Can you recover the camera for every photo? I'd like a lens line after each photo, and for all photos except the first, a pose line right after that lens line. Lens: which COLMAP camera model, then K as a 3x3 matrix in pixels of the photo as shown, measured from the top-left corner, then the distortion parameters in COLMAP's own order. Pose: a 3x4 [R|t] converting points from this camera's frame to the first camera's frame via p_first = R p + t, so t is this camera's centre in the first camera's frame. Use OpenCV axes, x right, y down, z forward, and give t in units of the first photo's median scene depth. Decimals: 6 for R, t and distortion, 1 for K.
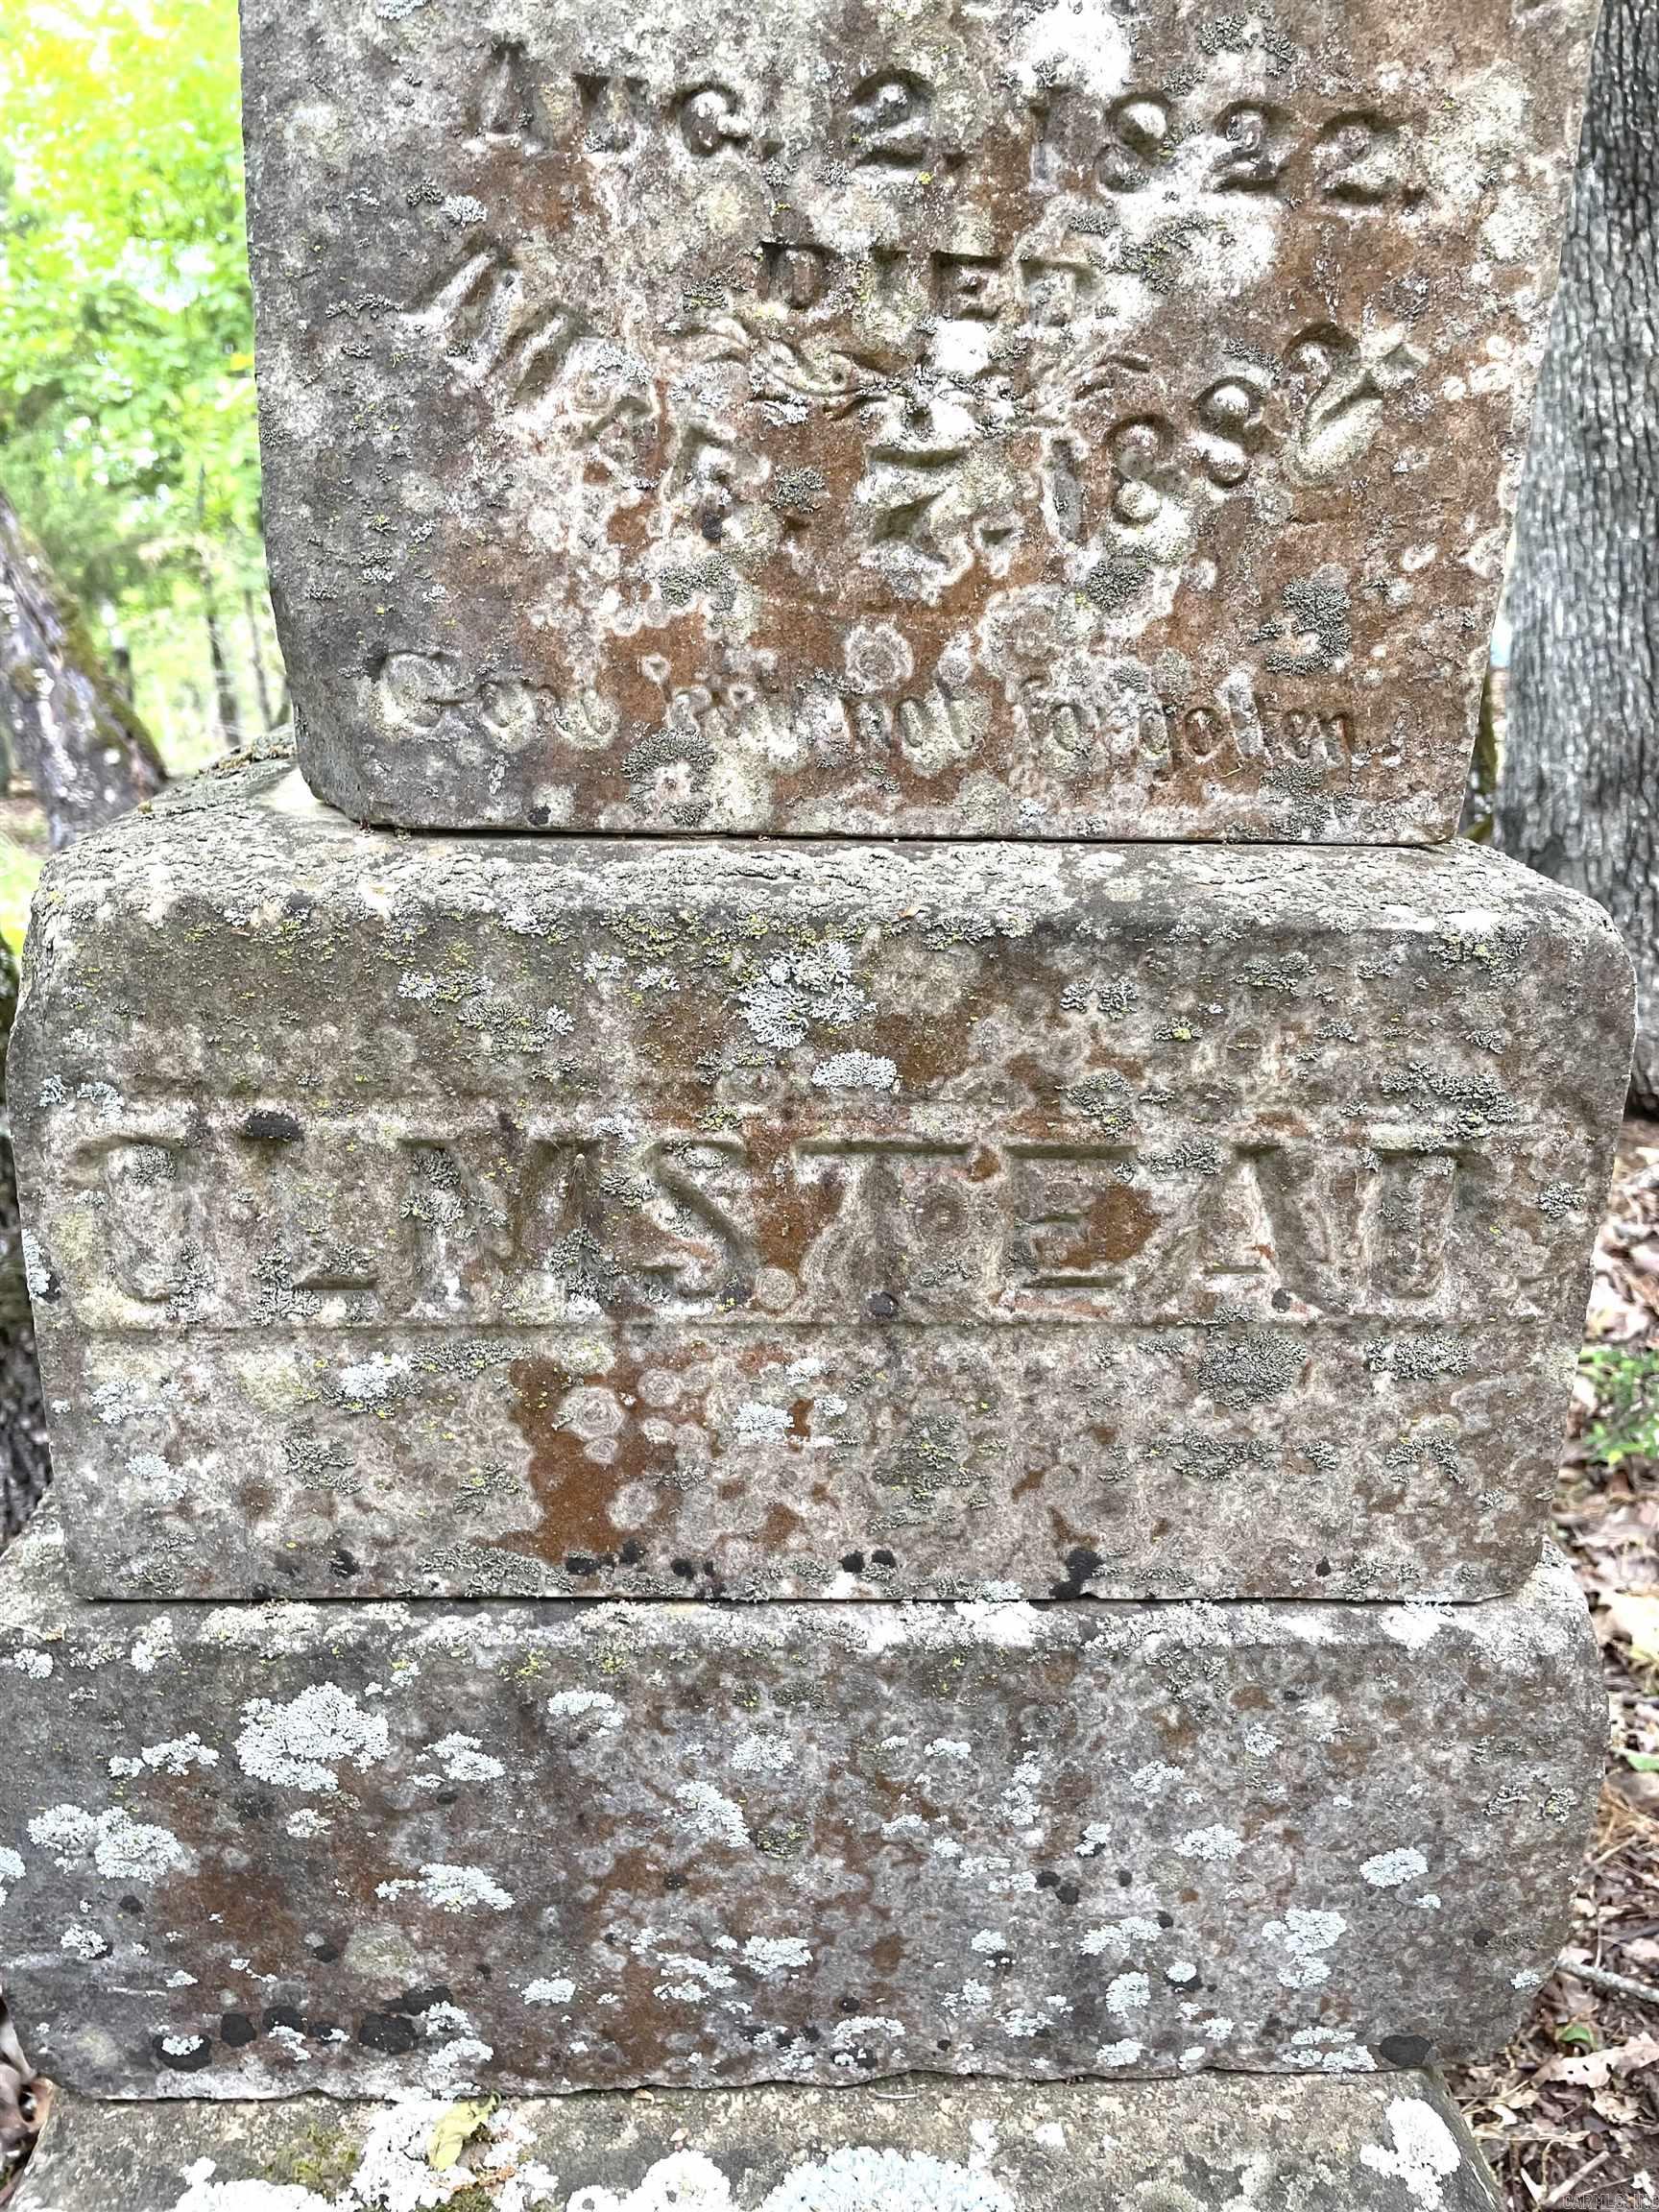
lens RADIAL K [[1677.9, 0, 815.9], [0, 1677.9, 1100.1], [0, 0, 1]] dist [0.057962, -0.093599]
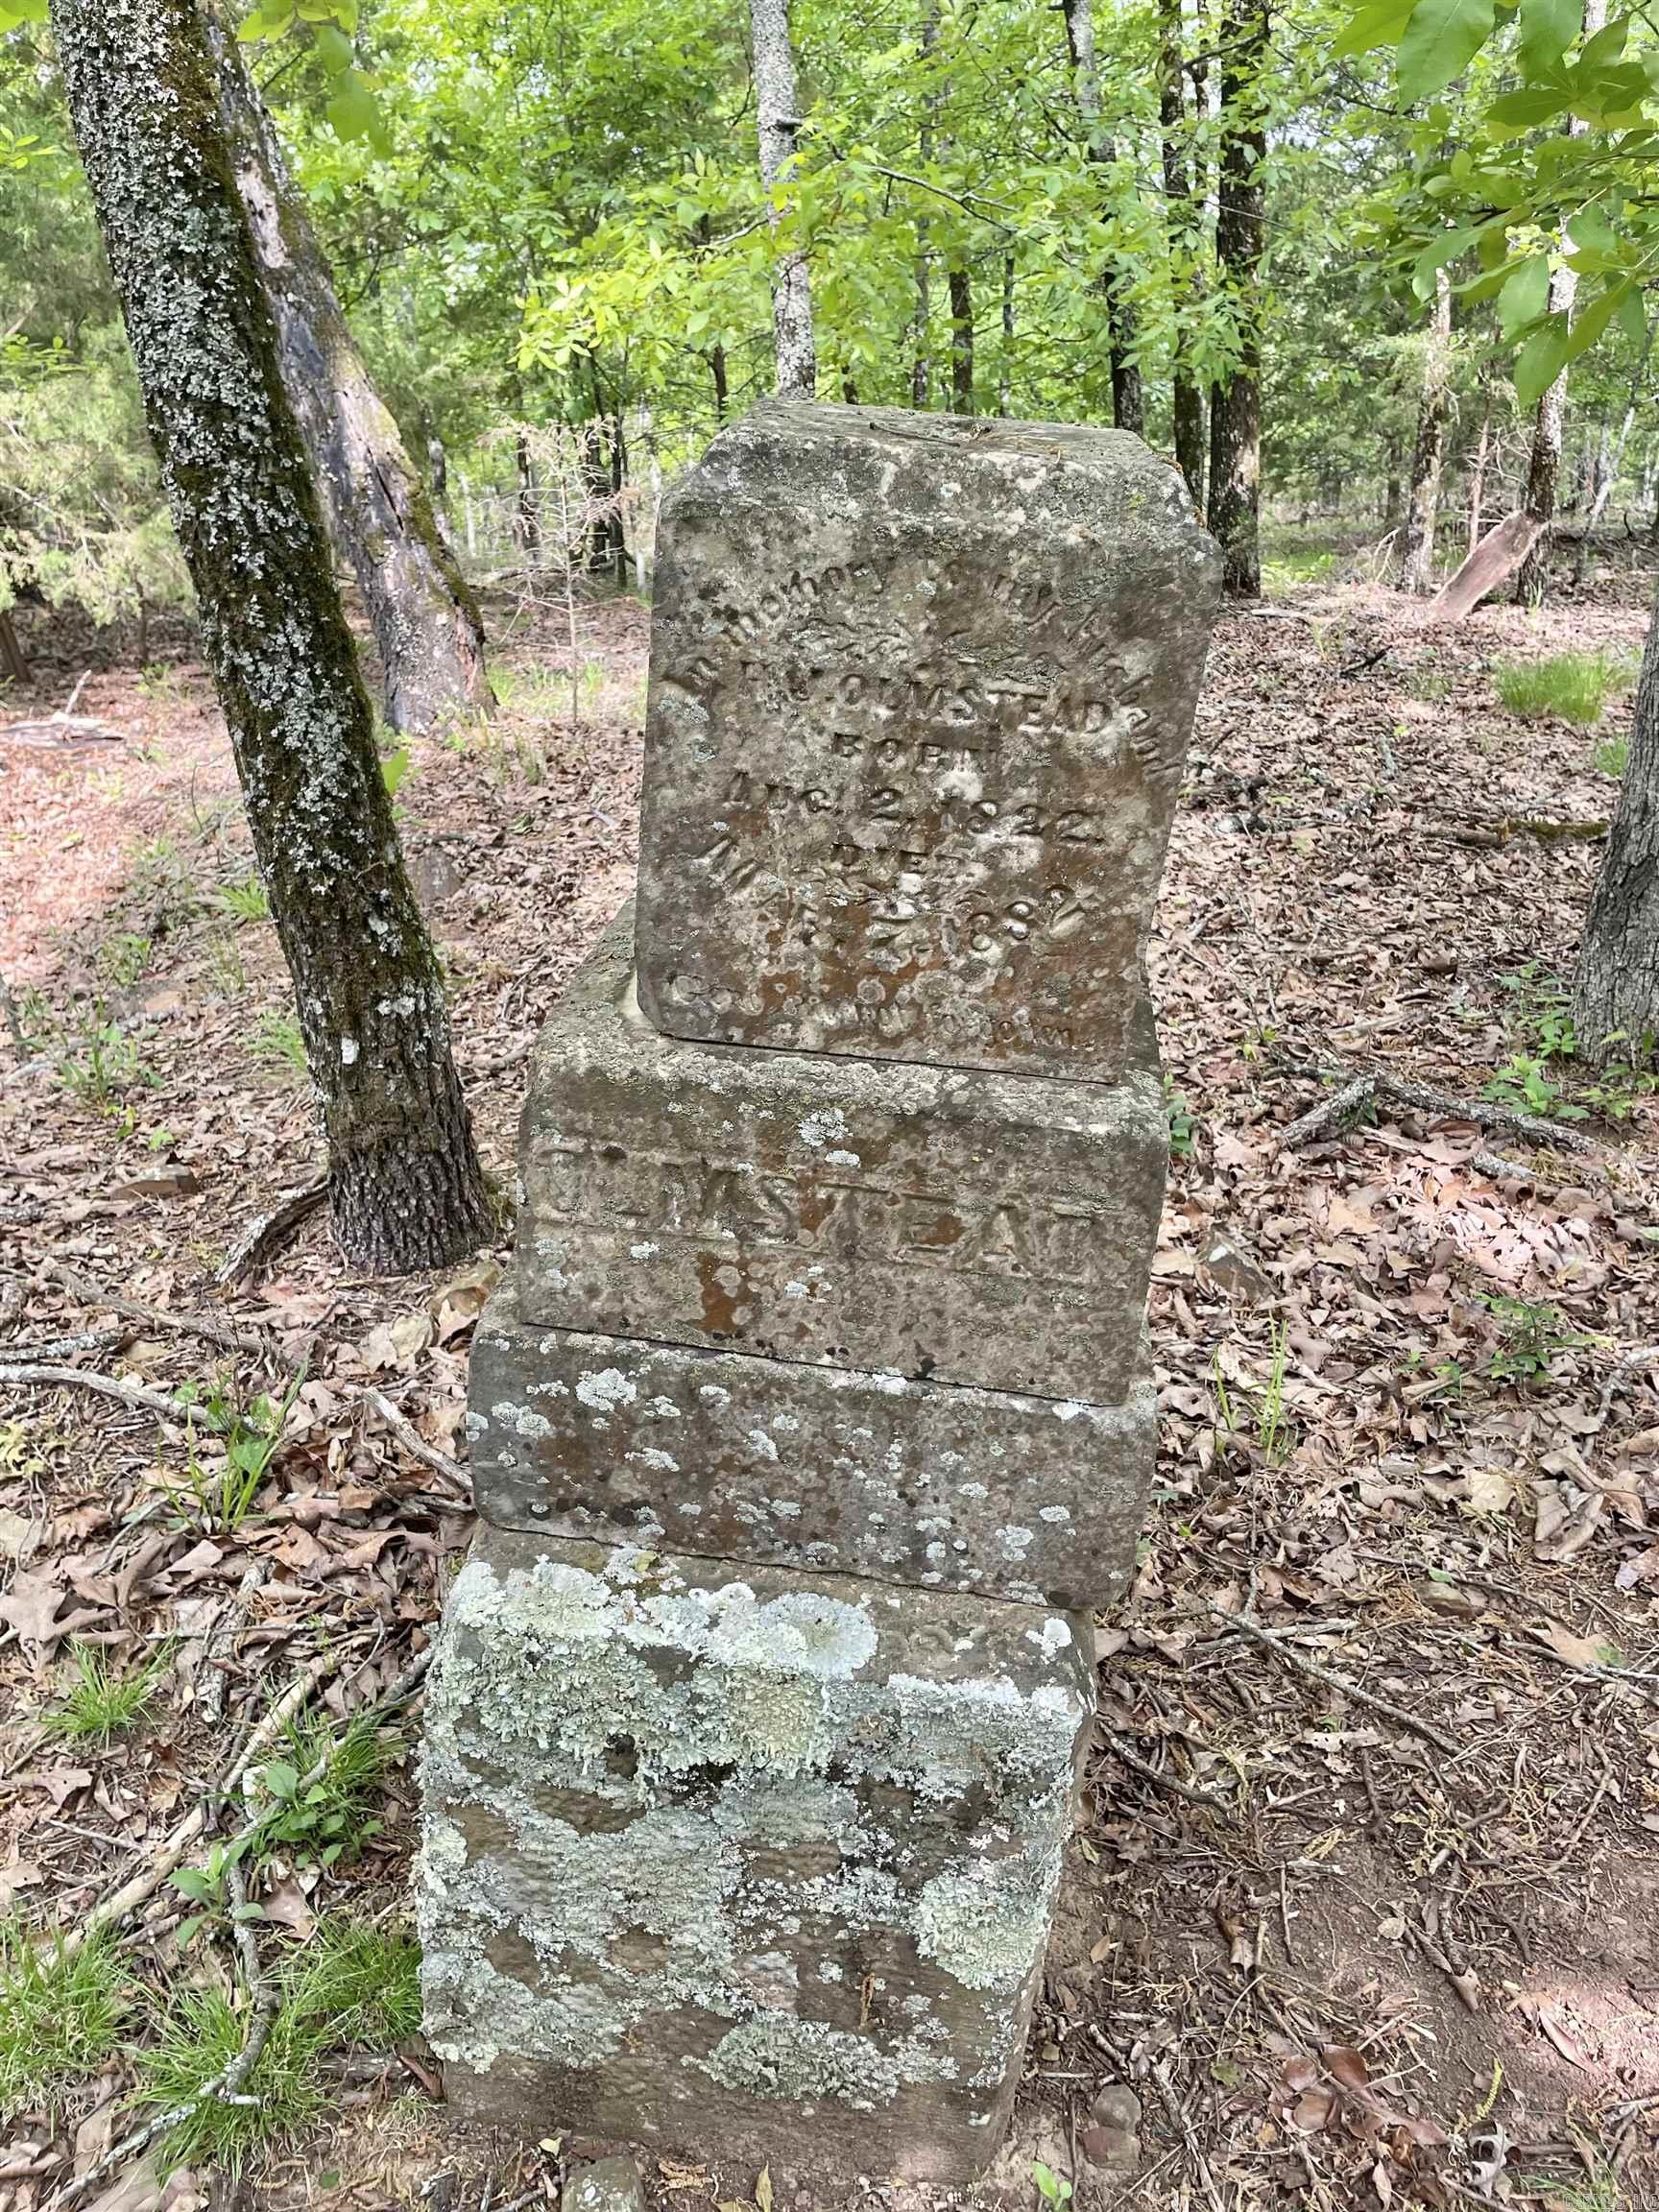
lens RADIAL K [[1677.9, 0, 815.9], [0, 1677.9, 1100.1], [0, 0, 1]] dist [0.057962, -0.093599]
pose [[0.984103, 0.117500, -0.133177, 0.291805], [-0.102821, 0.988349, 0.112220, -0.360498], [0.144811, -0.096743, 0.984719, -1.383437]]
